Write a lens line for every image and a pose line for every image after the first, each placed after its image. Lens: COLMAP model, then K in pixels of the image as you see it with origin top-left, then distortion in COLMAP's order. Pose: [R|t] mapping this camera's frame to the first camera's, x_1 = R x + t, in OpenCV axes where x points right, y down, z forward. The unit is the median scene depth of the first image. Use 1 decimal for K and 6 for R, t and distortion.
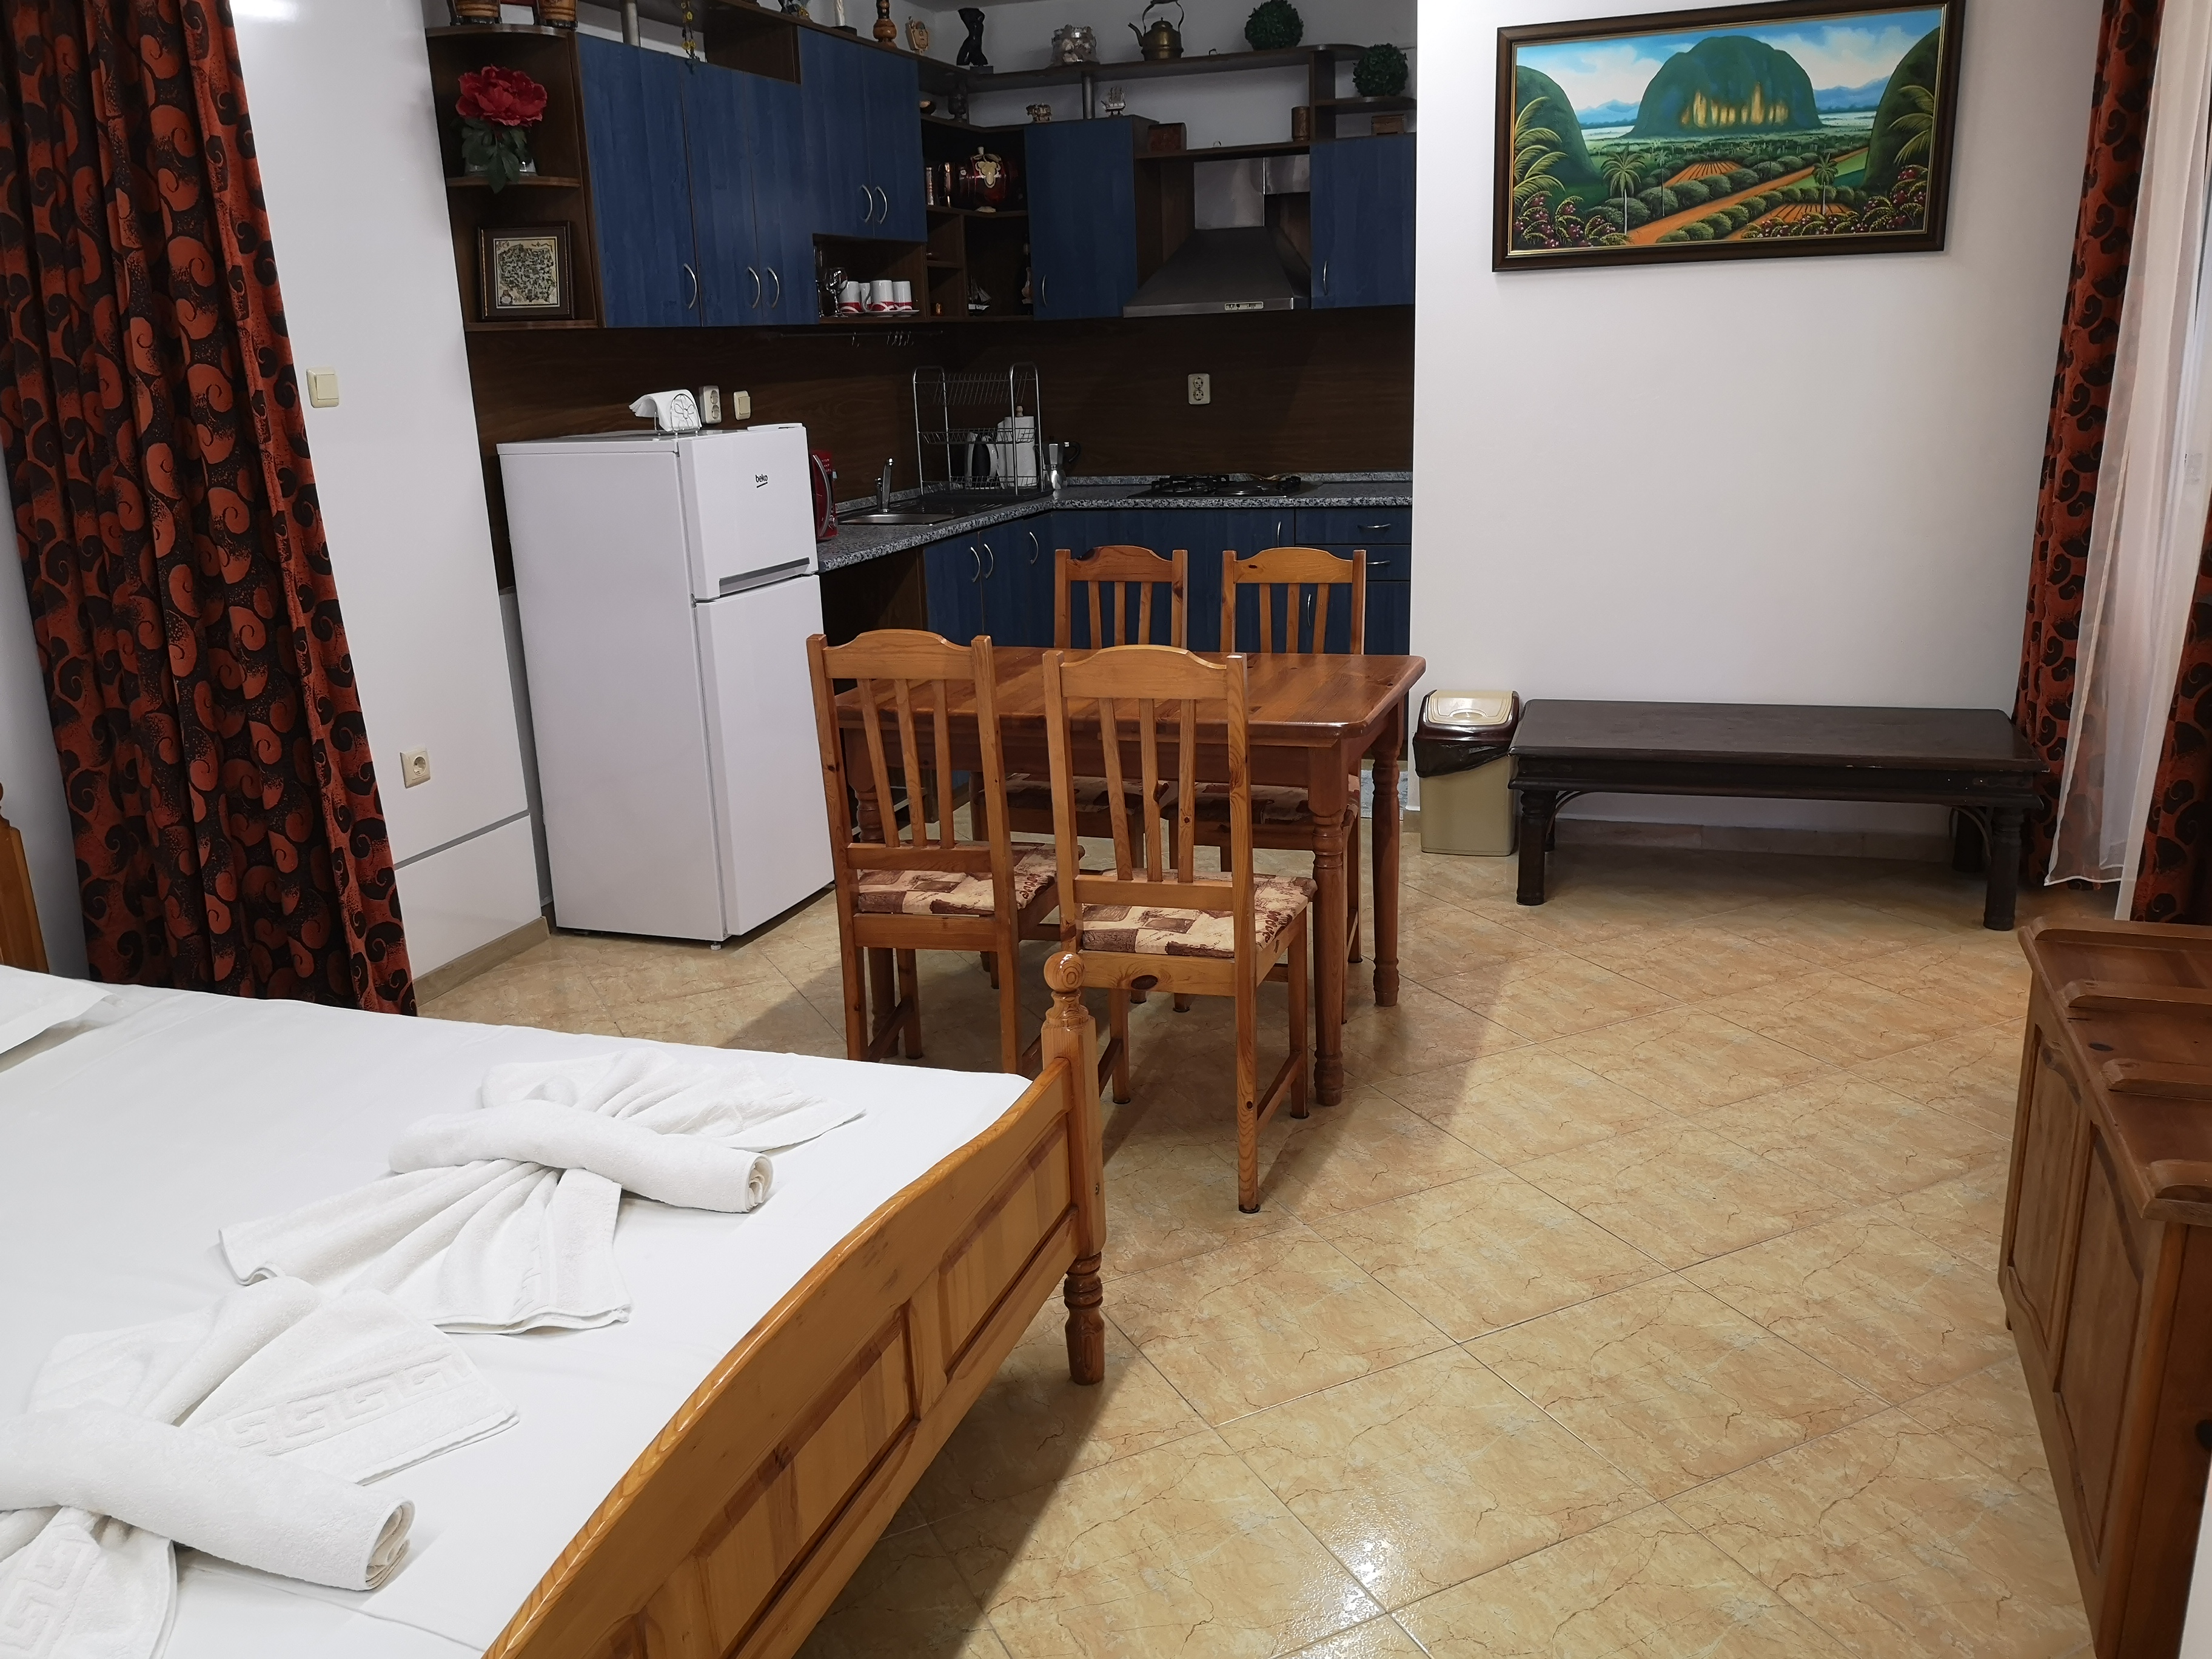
lens RADIAL K [[1786.7, 0, 1119.7], [0, 1786.7, 827.4], [0, 0, 1]] dist [-0.003179, -0.010345]
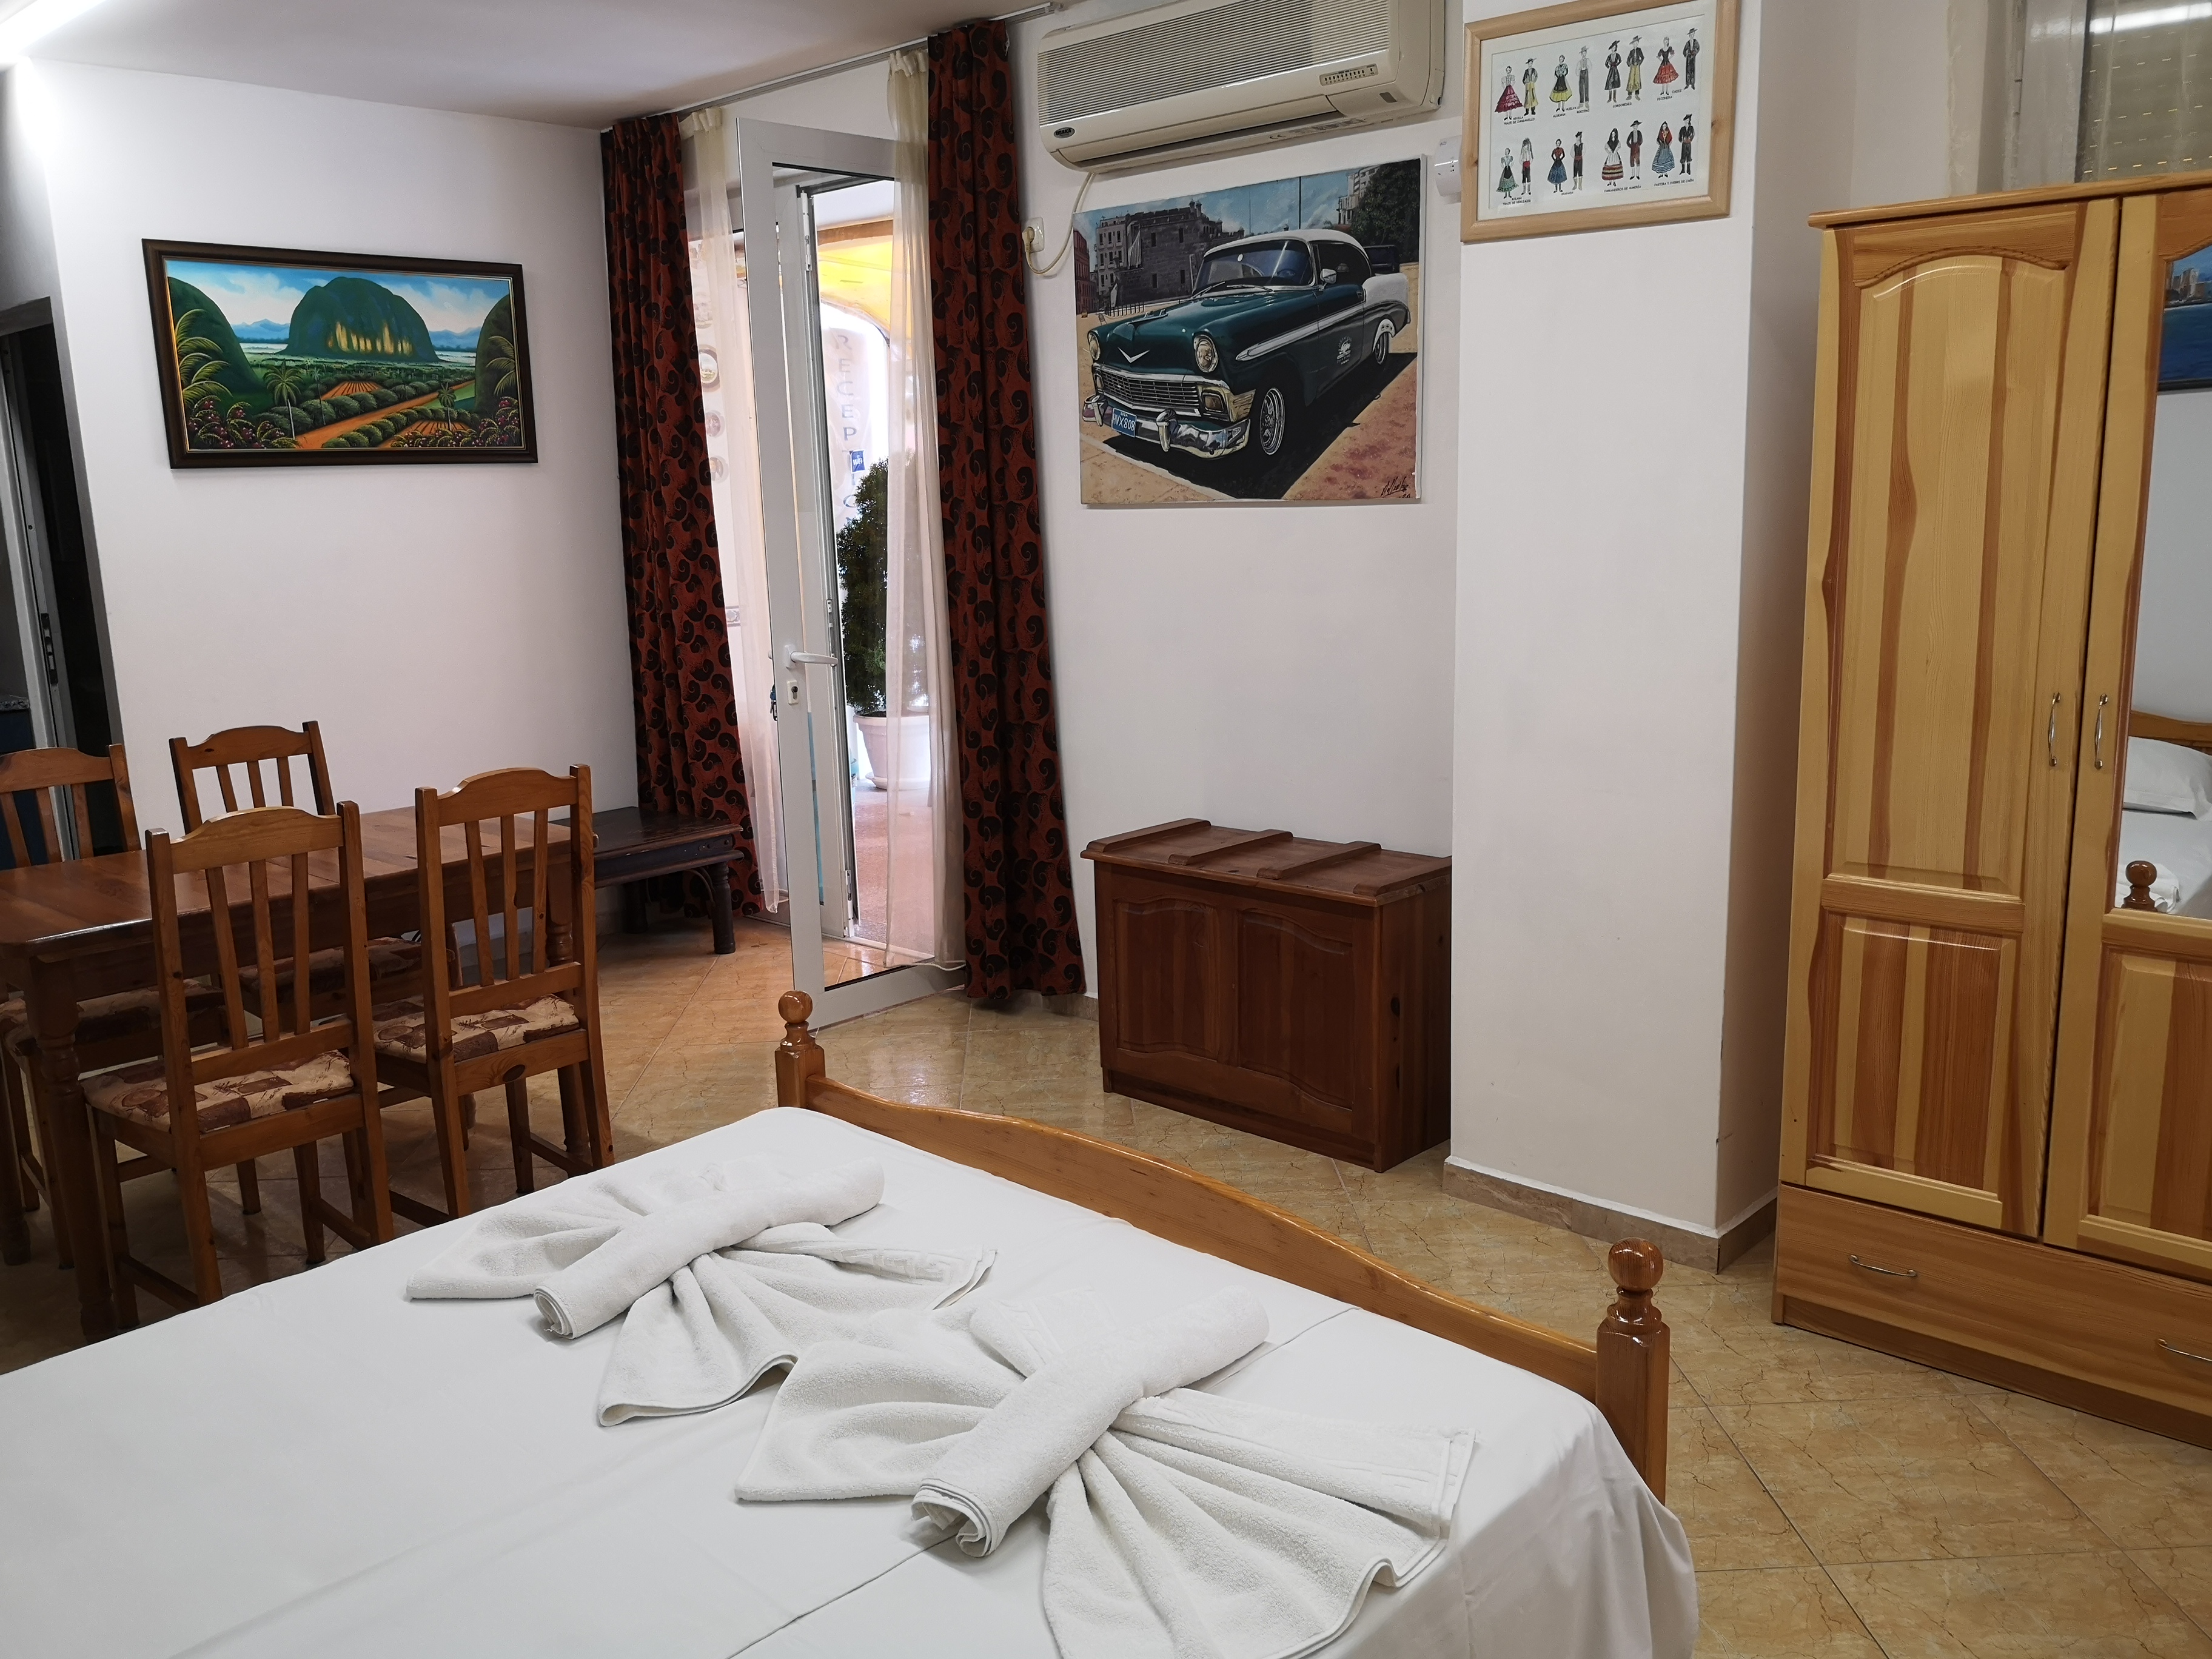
lens RADIAL K [[1786.7, 0, 1109.5], [0, 1786.7, 834.3], [0, 0, 1]] dist [-0.003179, -0.010345]
pose [[0.430170, -0.148848, 0.890392, -0.536750], [0.241573, 0.969323, 0.045334, -0.022543], [-0.869826, 0.195593, 0.452931, 0.108341]]
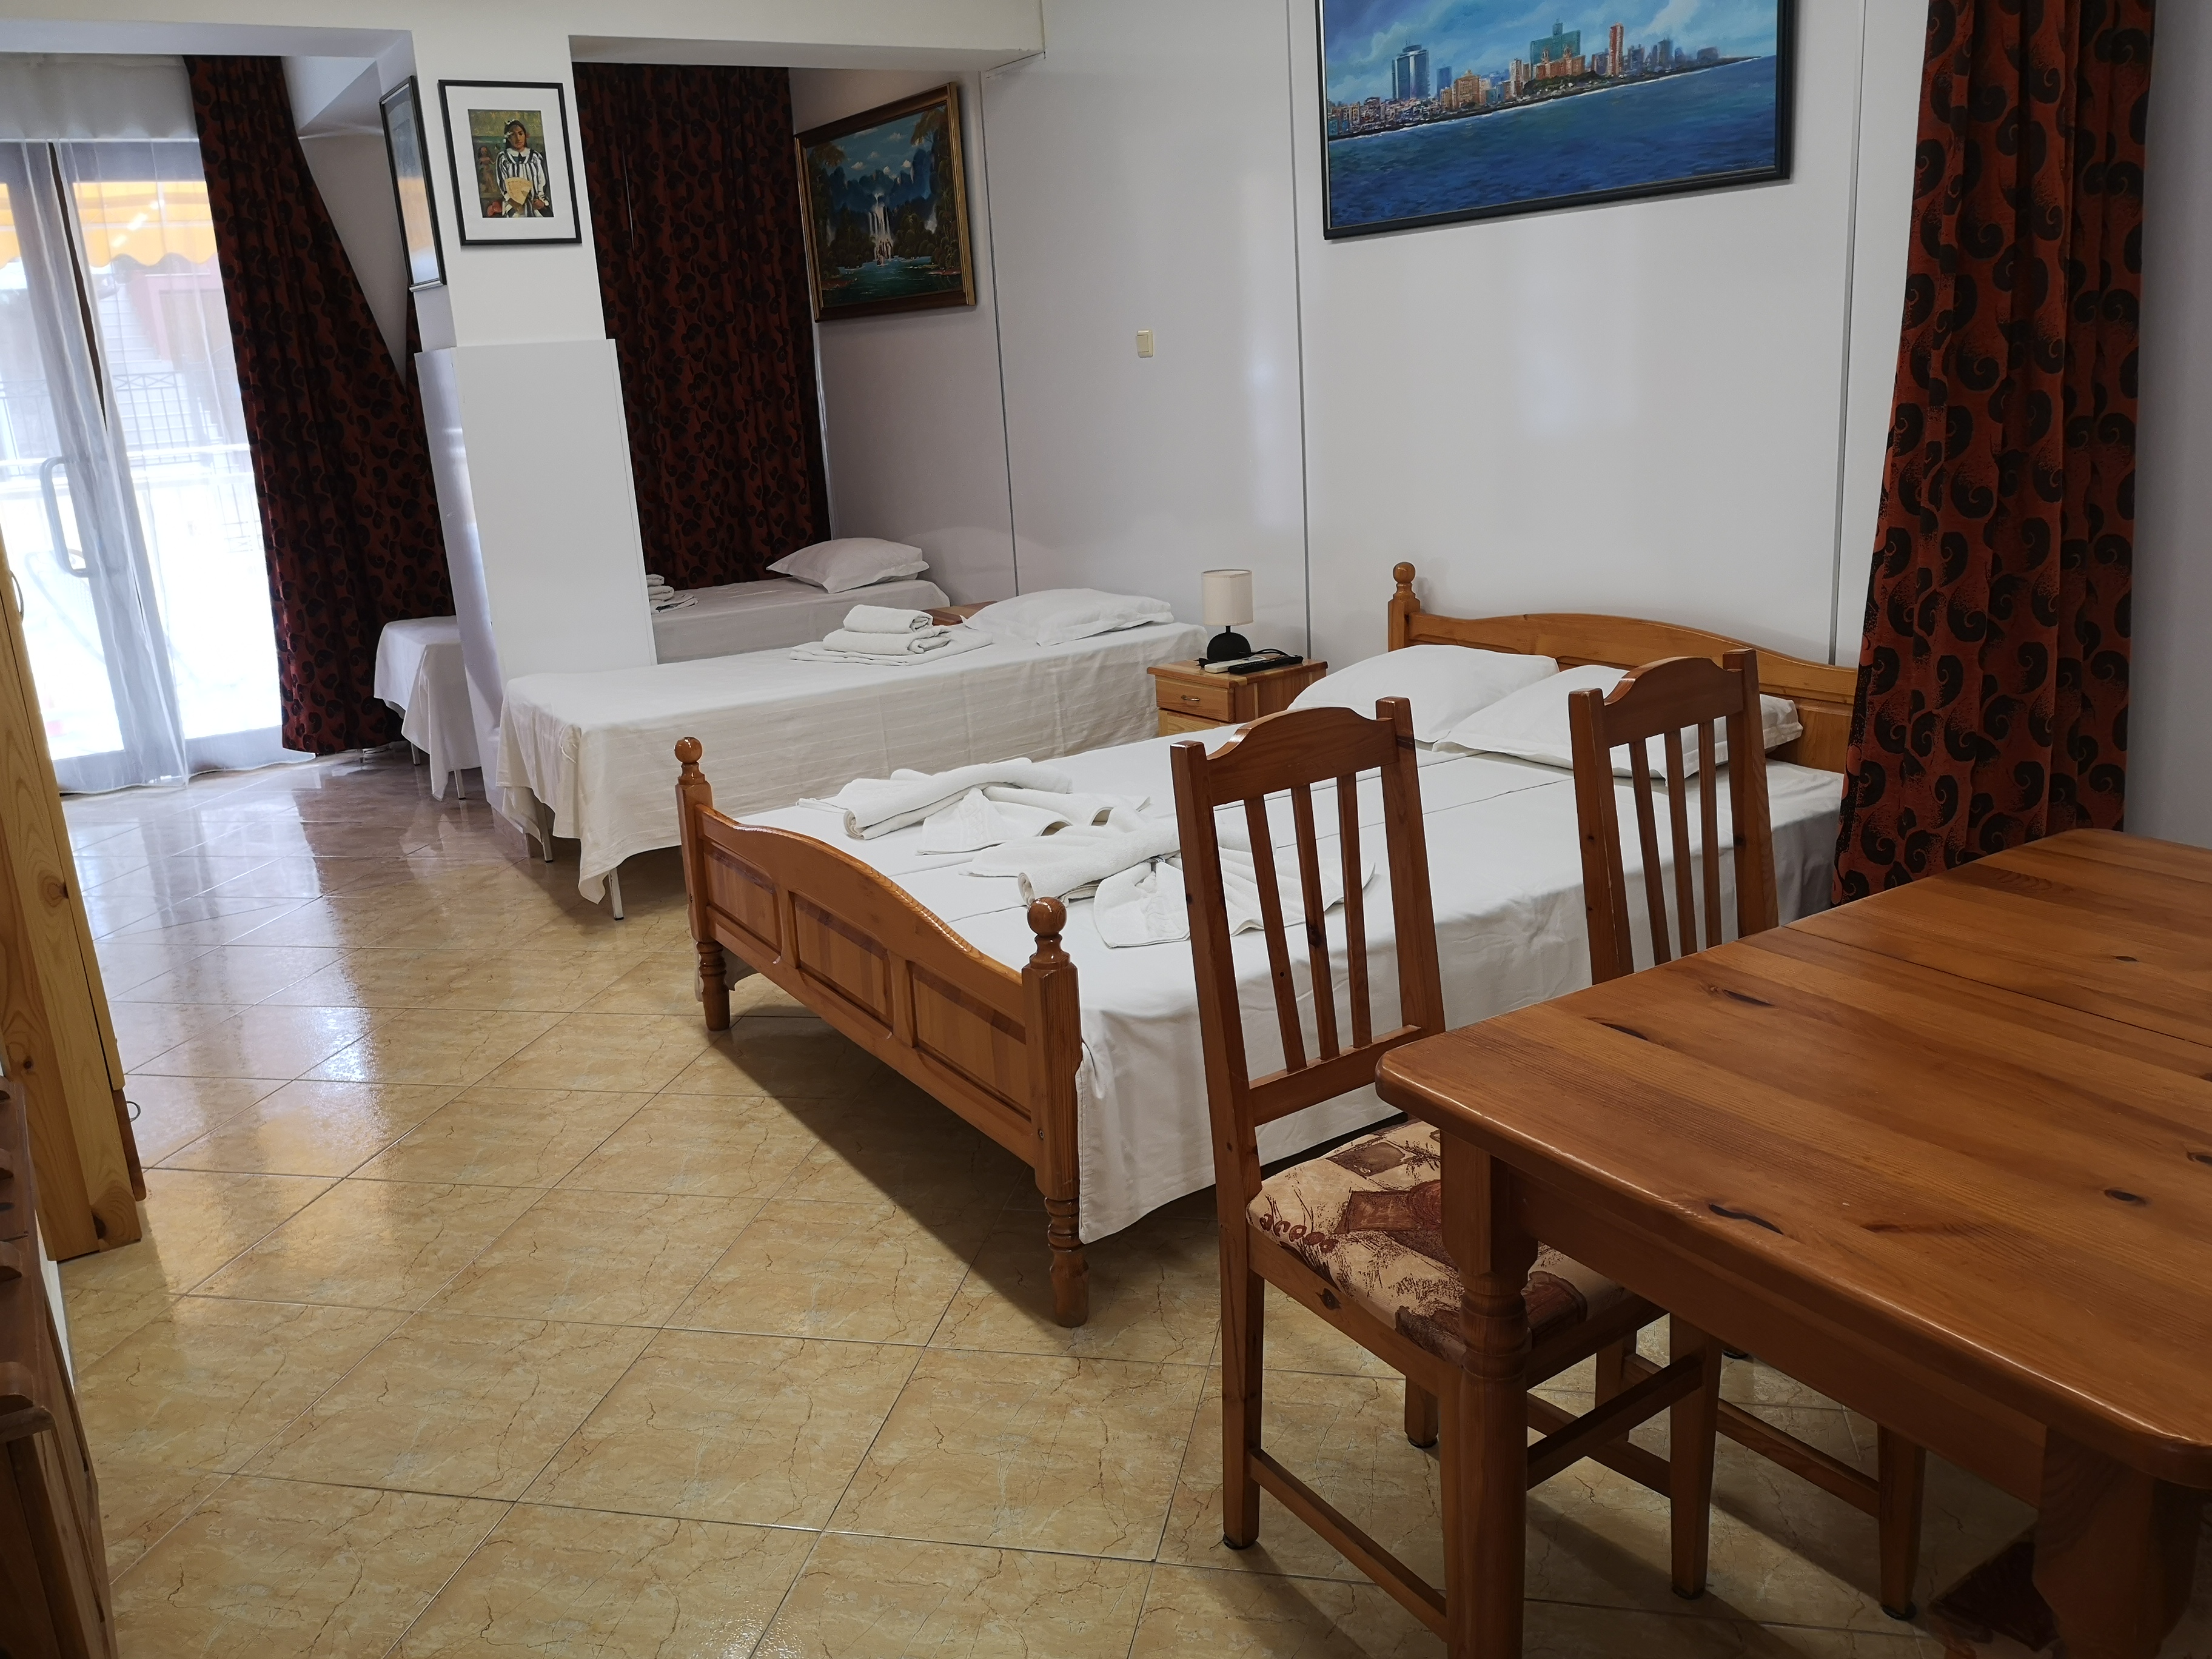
lens RADIAL K [[1786.7, 0, 1112.7], [0, 1786.7, 838.8], [0, 0, 1]] dist [-0.003179, -0.010345]
pose [[-0.641204, 0.269799, -0.718377, 0.273272], [-0.113515, 0.892506, 0.436517, -0.168473], [0.758928, 0.361443, -0.541652, 0.641377]]
